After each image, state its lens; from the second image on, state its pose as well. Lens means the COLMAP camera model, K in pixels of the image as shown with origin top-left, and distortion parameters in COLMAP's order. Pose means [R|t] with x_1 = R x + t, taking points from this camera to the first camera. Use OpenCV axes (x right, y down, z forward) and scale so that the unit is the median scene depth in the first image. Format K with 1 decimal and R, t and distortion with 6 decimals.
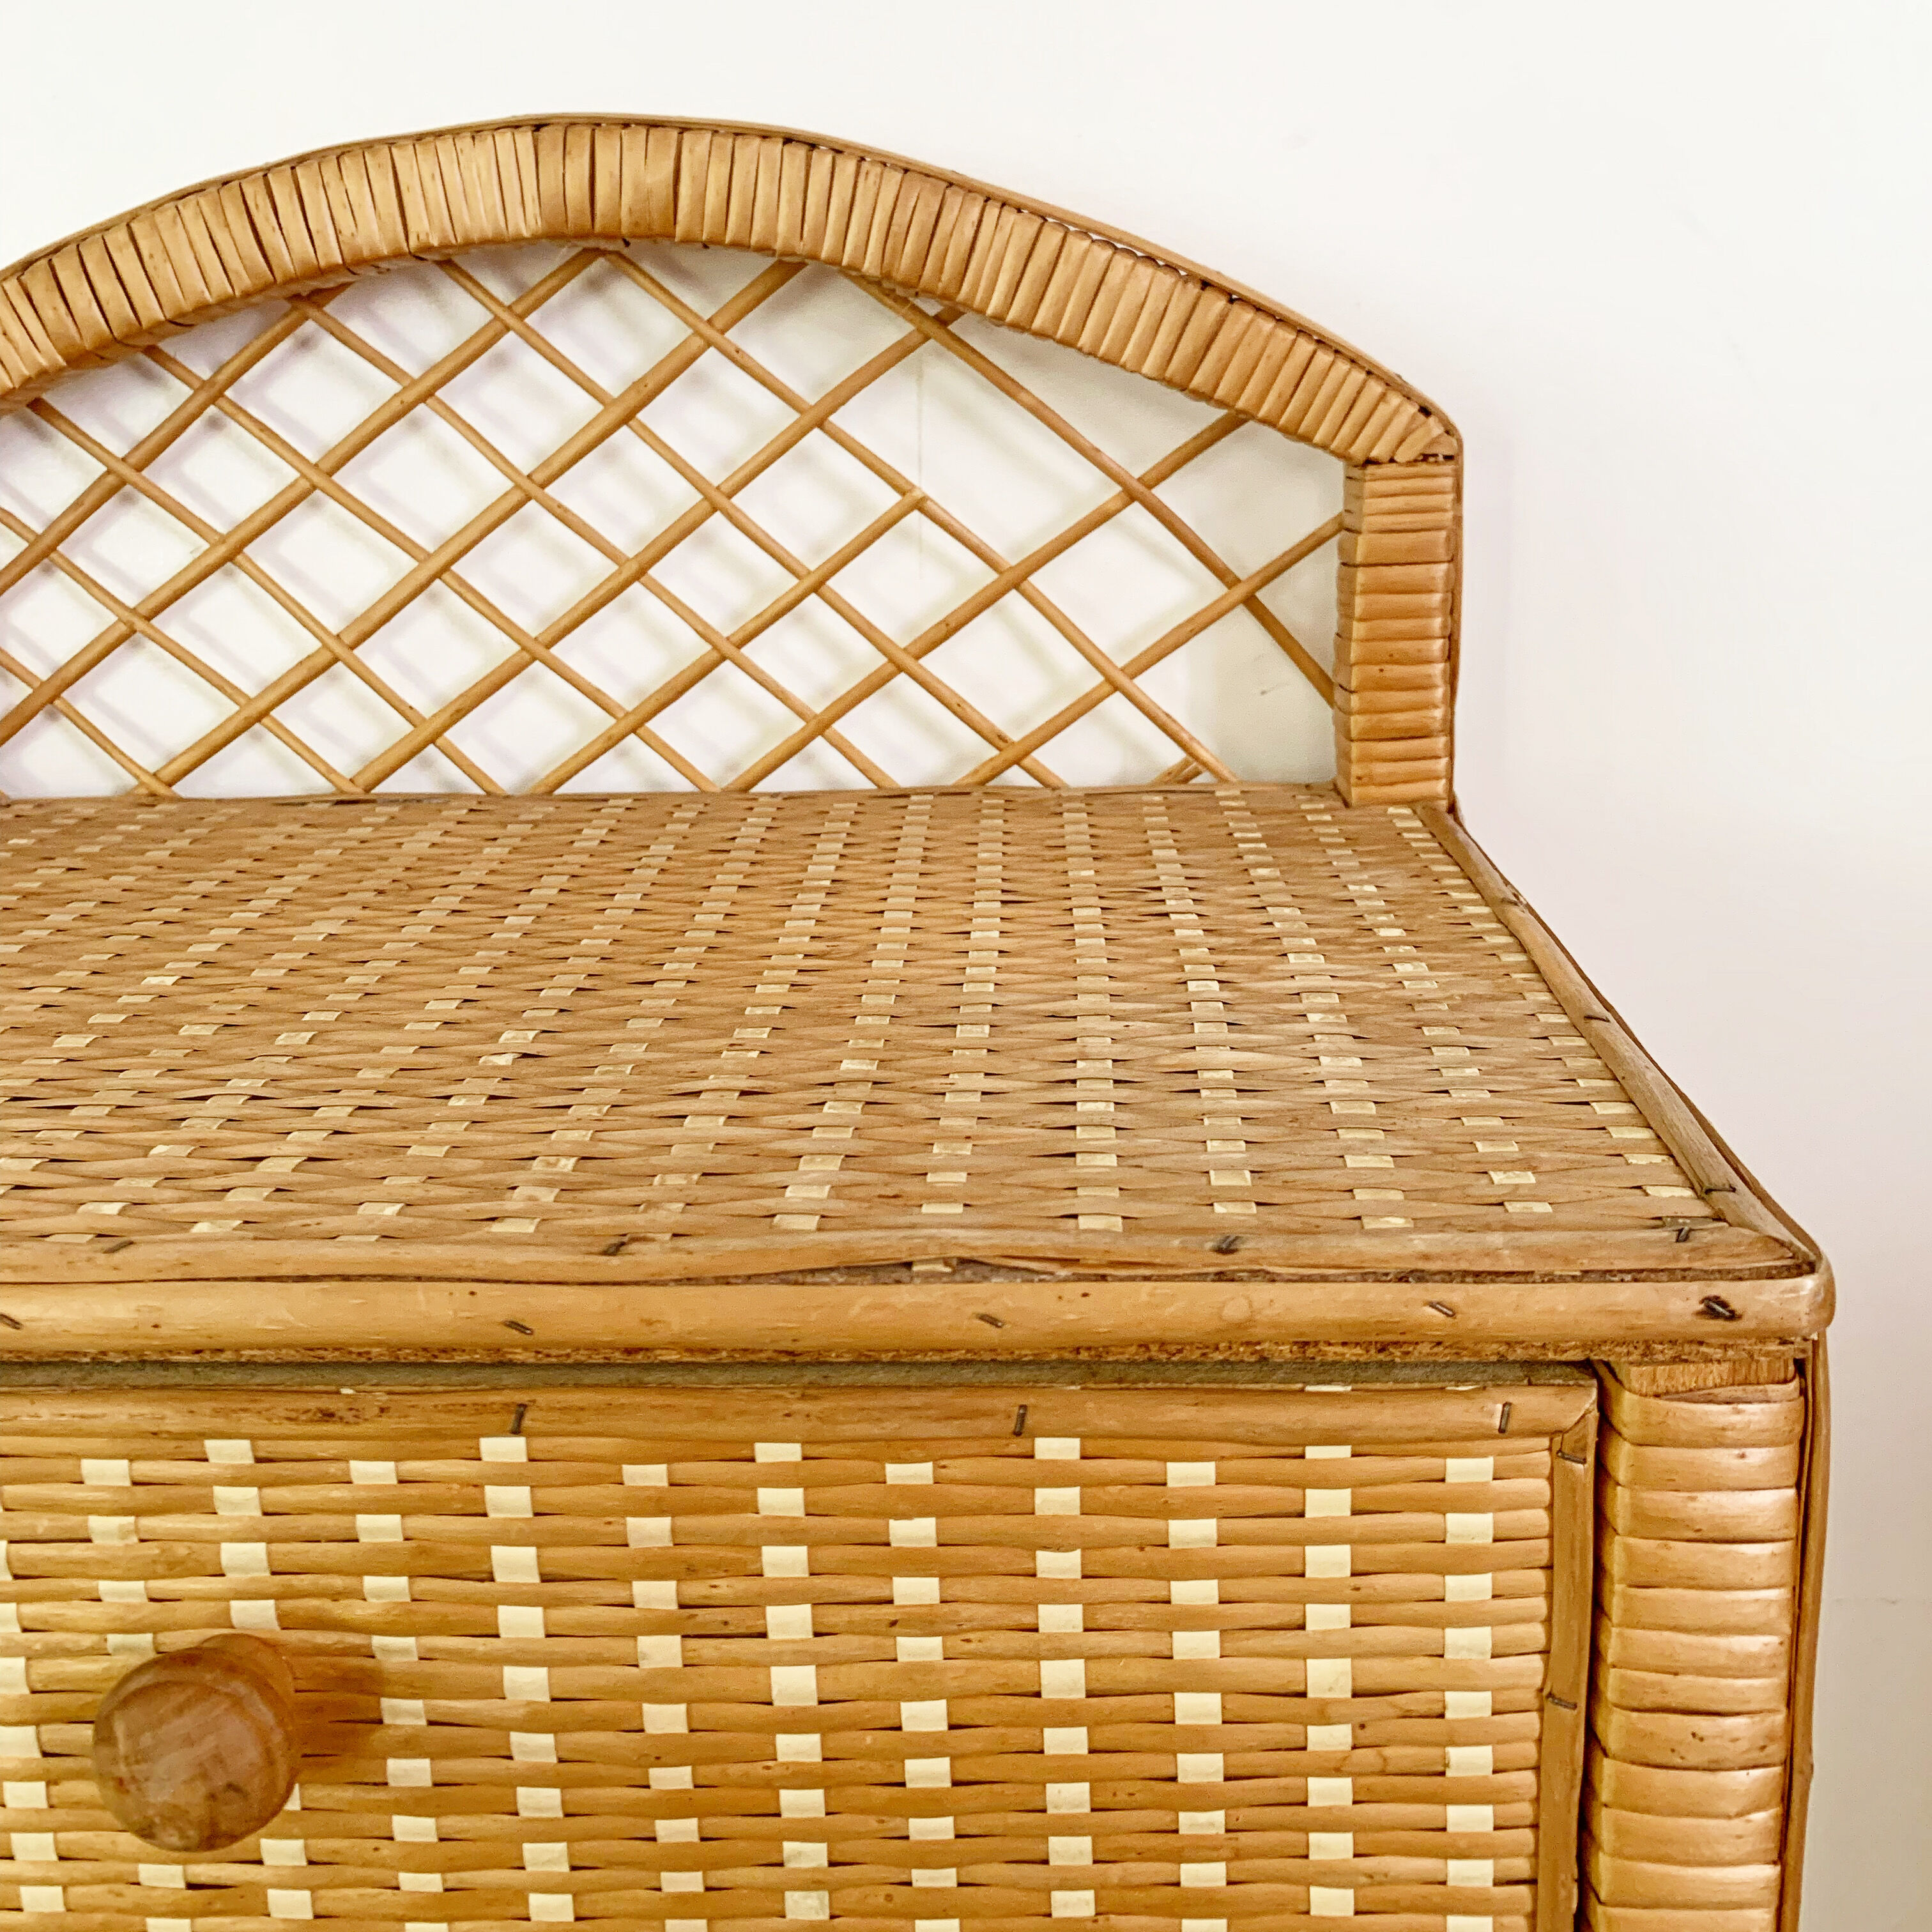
lens RADIAL K [[1969.8, 0, 959.8], [0, 1969.8, 750.9], [0, 0, 1]] dist [0.044356, -0.070182]
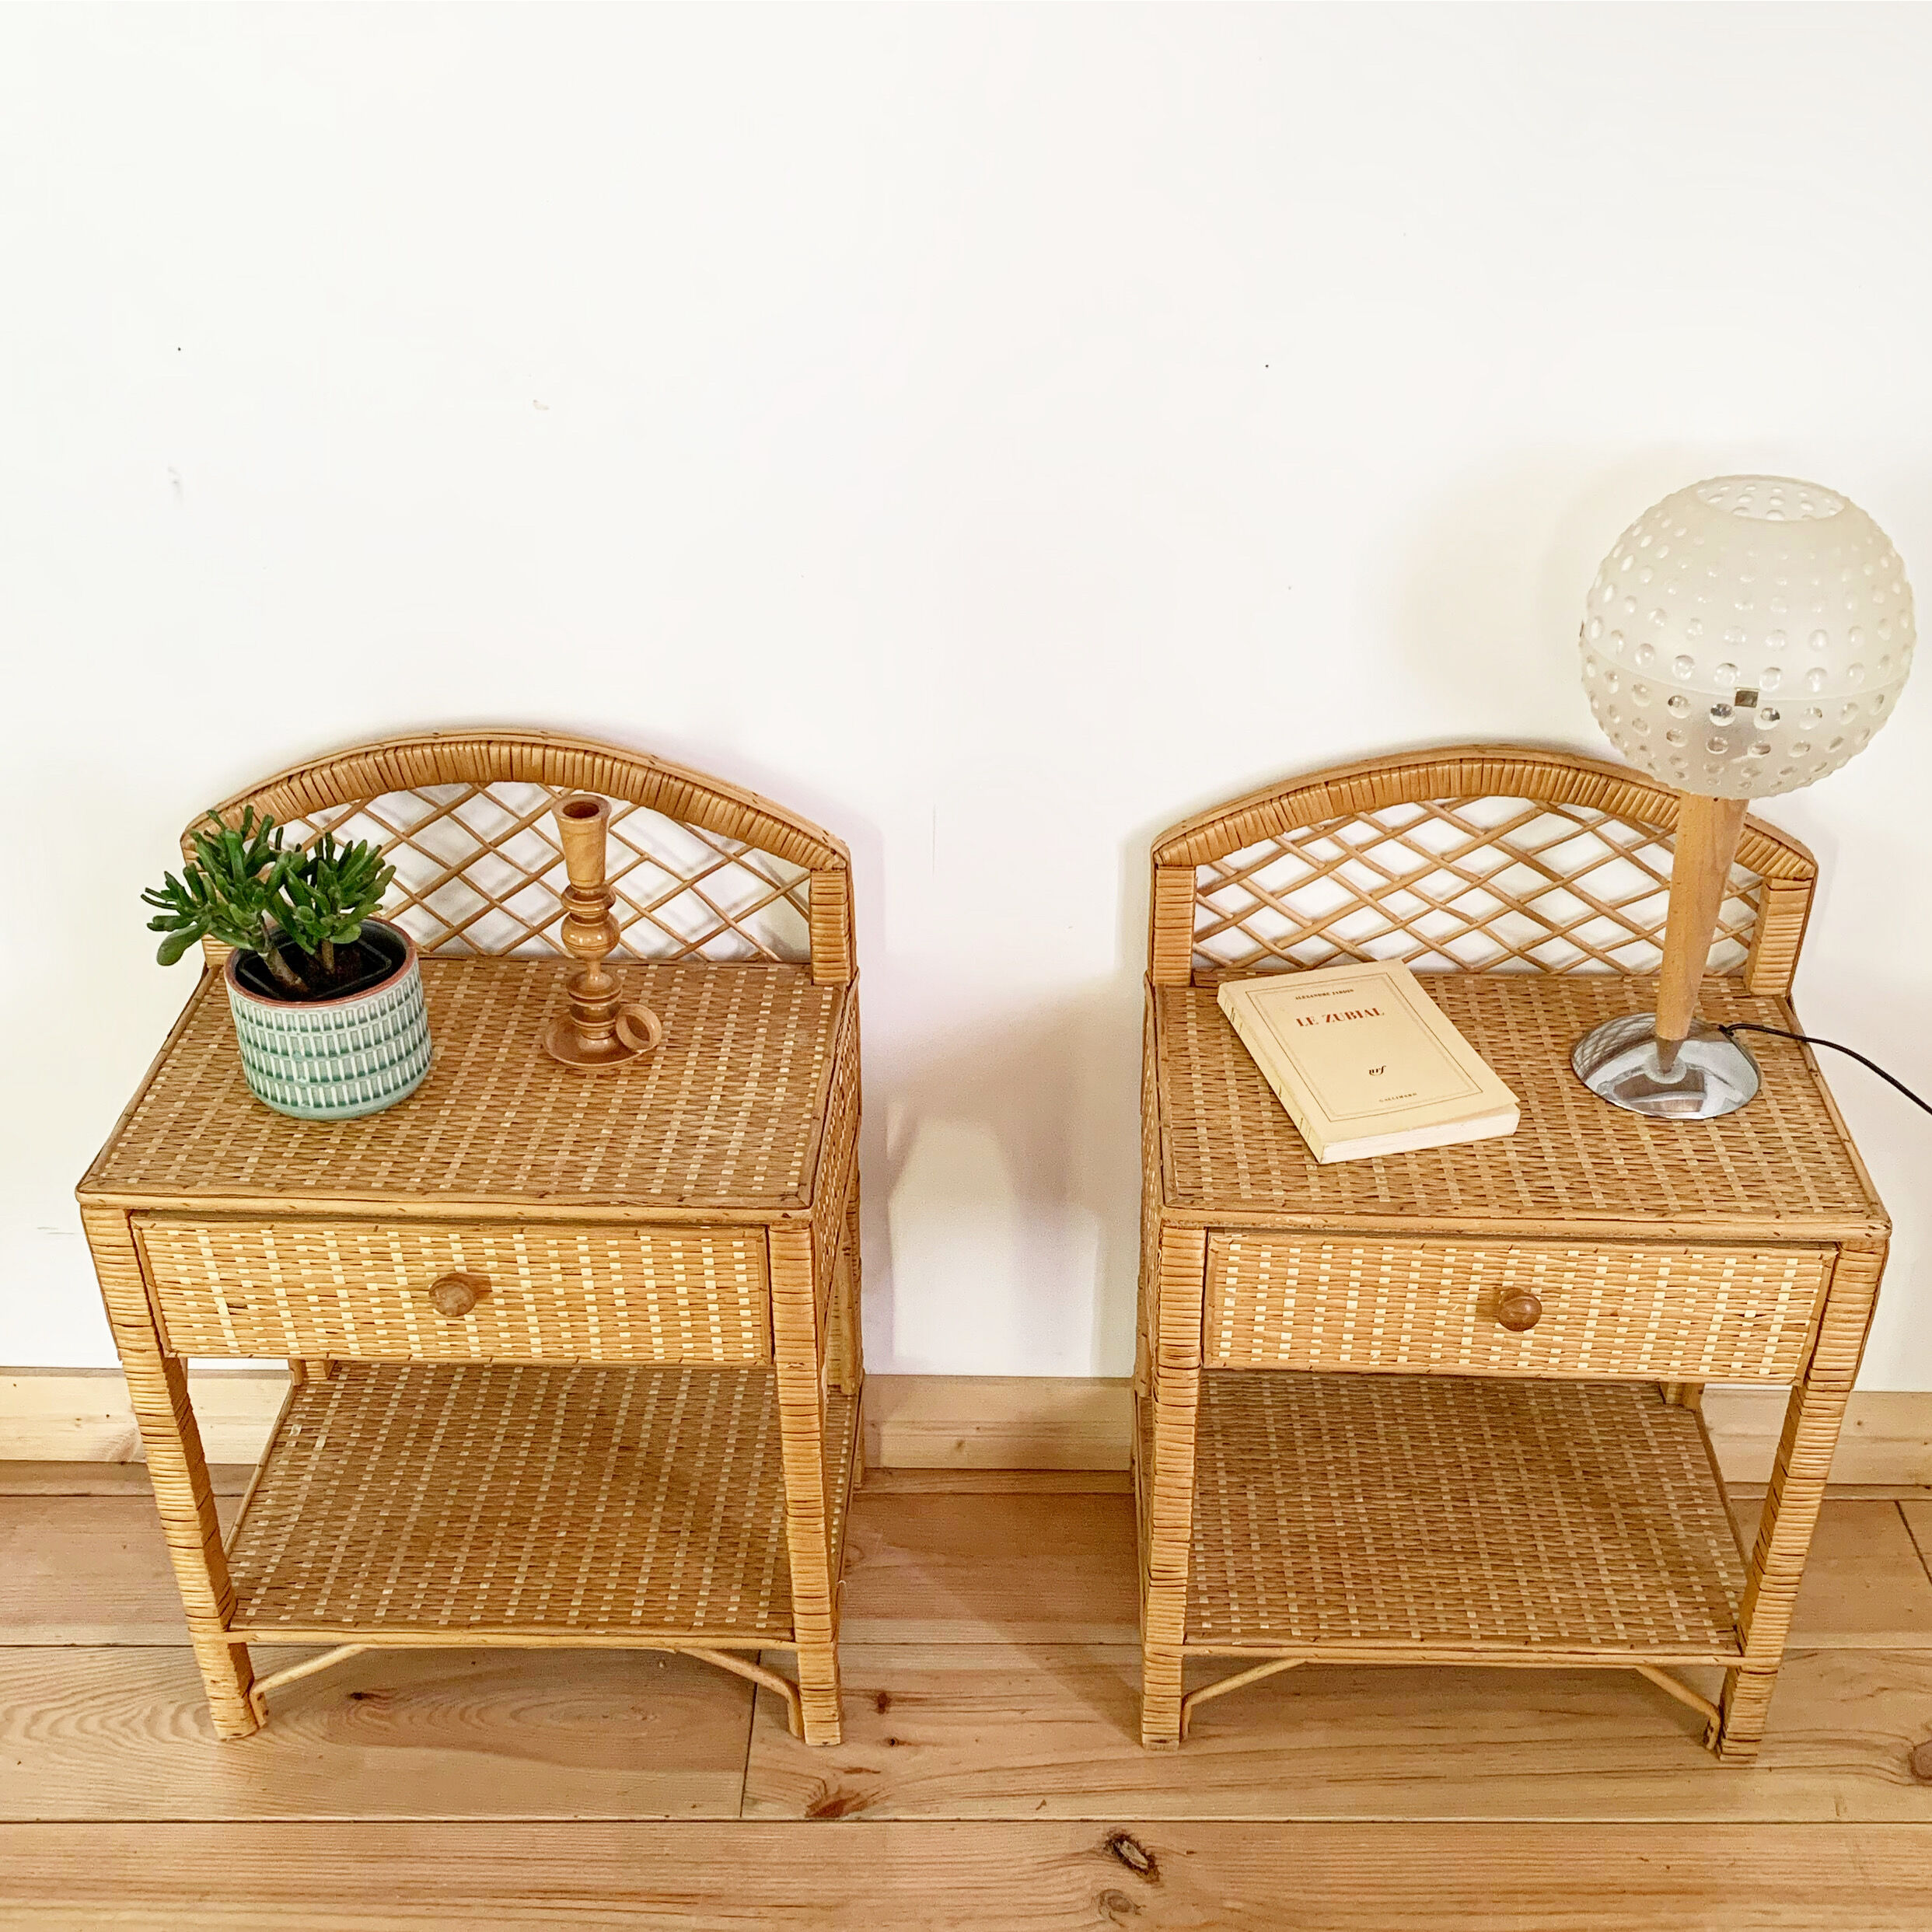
lens RADIAL K [[2330.7, 0, 1046.3], [0, 2330.7, 1100.1], [0, 0, 1]] dist [0.206213, -0.639997]
pose [[0.998756, 0.017058, 0.046853, 0.674278], [-0.033630, 0.924210, 0.380401, -1.907438], [-0.036814, -0.381503, 0.923634, -3.662777]]
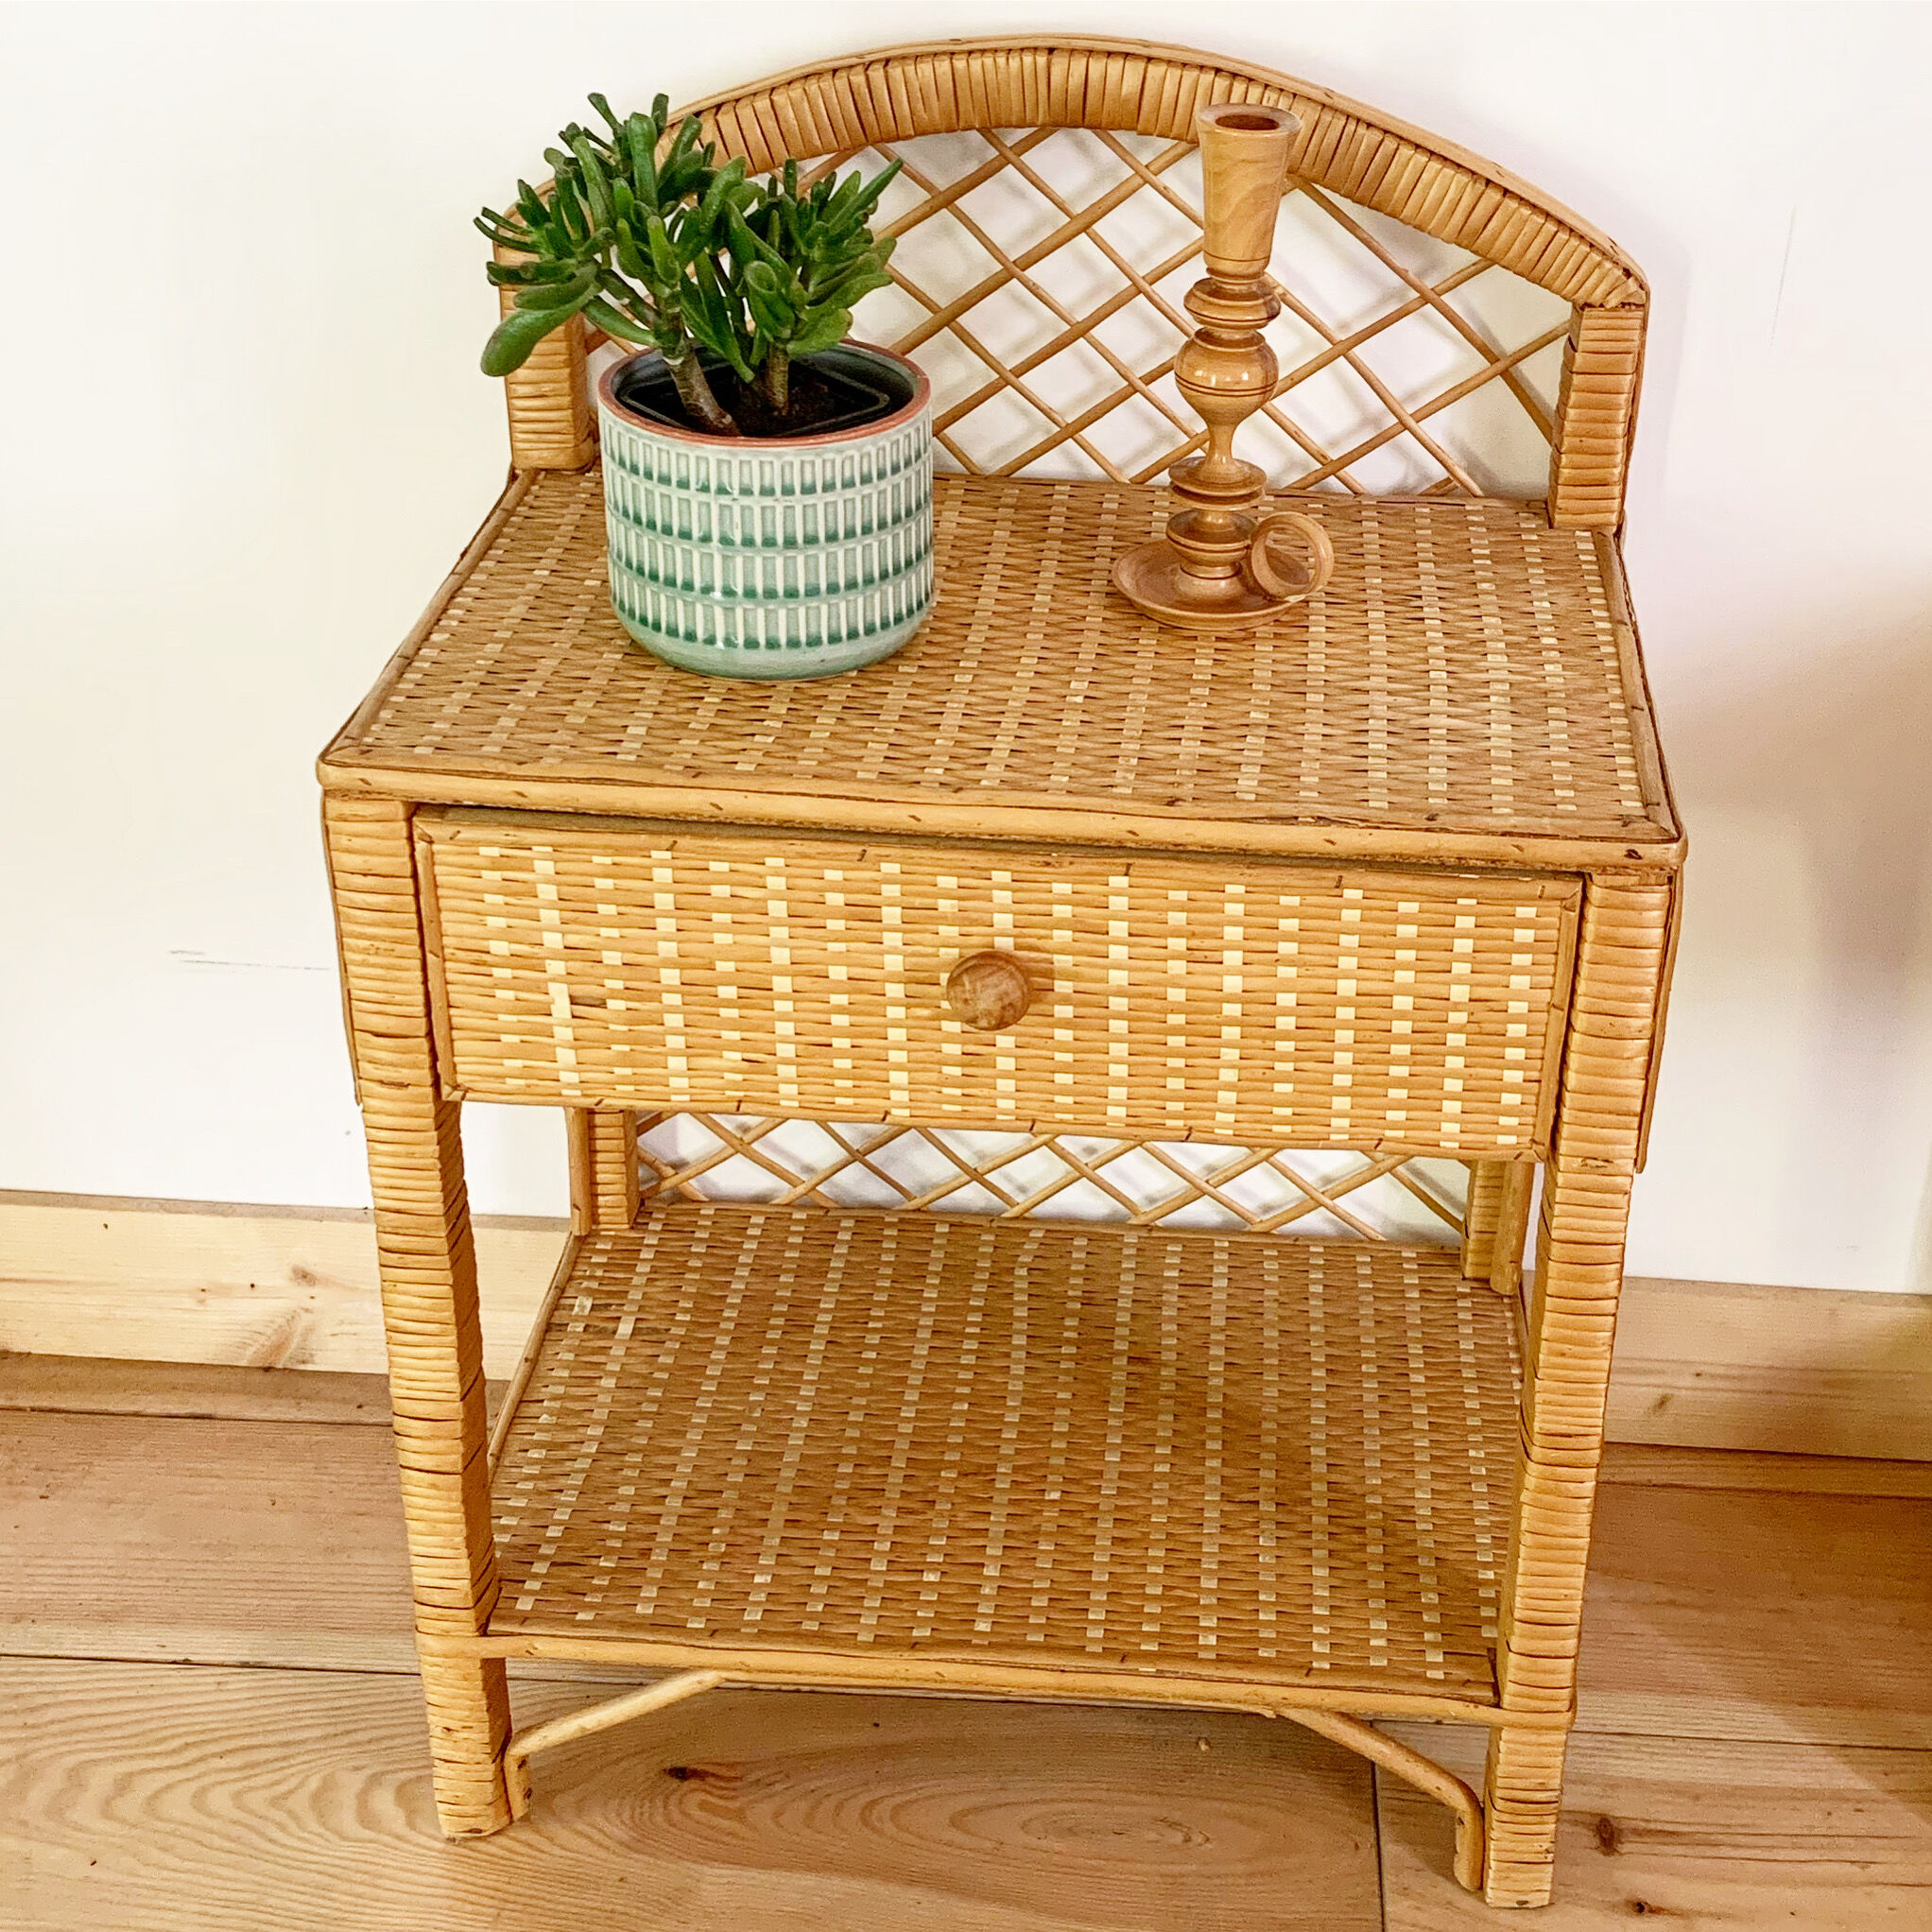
lens RADIAL K [[2851.0, 0, 1112.3], [0, 2851.0, 861.1], [0, 0, 1]] dist [0.237579, -0.812221]
pose [[0.998447, 0.055676, 0.002047, -0.240091], [-0.053831, 0.954587, 0.293029, -0.652912], [0.014361, -0.292684, 0.956101, -2.195587]]
